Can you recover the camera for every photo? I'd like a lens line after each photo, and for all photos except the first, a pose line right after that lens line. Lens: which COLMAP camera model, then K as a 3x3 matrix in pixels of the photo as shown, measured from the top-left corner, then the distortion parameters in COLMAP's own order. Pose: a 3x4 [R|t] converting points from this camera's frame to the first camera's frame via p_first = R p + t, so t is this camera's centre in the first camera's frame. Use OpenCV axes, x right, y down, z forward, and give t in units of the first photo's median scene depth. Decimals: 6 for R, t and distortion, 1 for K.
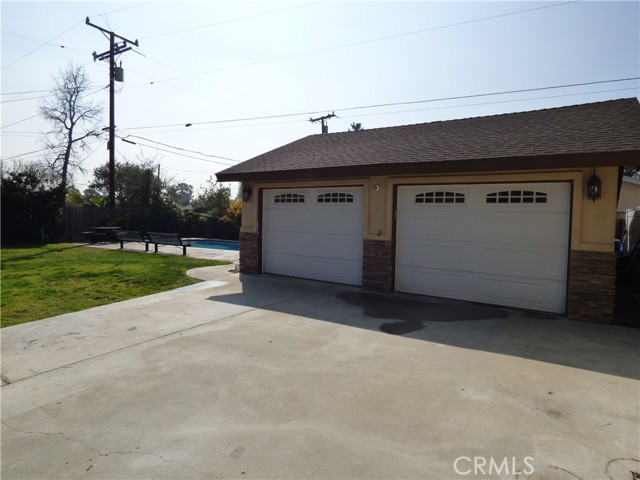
lens RADIAL K [[387.9, 0, 320.0], [0, 387.9, 240.0], [0, 0, 1]] dist [-0.017667, 0.001607]
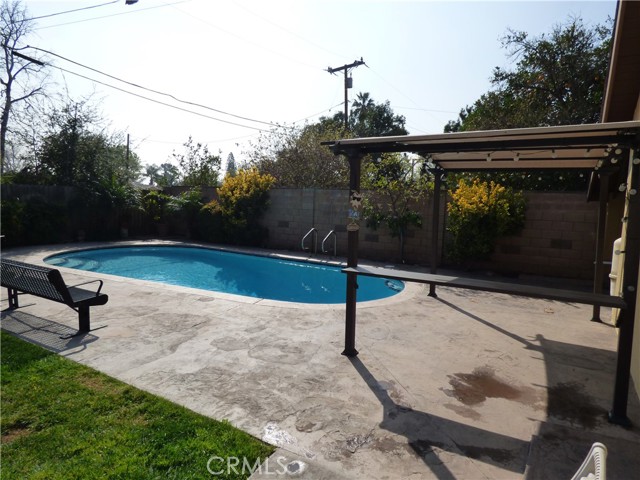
lens RADIAL K [[387.9, 0, 320.0], [0, 387.9, 240.0], [0, 0, 1]] dist [-0.017667, 0.001607]
pose [[0.999491, 0.003935, 0.031658, -0.065130], [-0.005260, 0.999109, 0.041874, -0.018327], [-0.031465, -0.042019, 0.998621, 0.261655]]
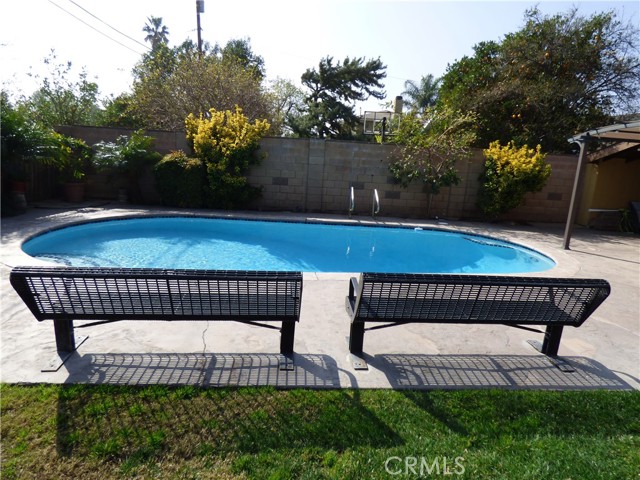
lens RADIAL K [[387.9, 0, 320.0], [0, 387.9, 240.0], [0, 0, 1]] dist [-0.017667, 0.001607]
pose [[0.822956, -0.099275, 0.559365, -0.217373], [-0.001710, 0.984176, 0.177185, -0.025485], [-0.568103, -0.146771, 0.809763, 0.341350]]
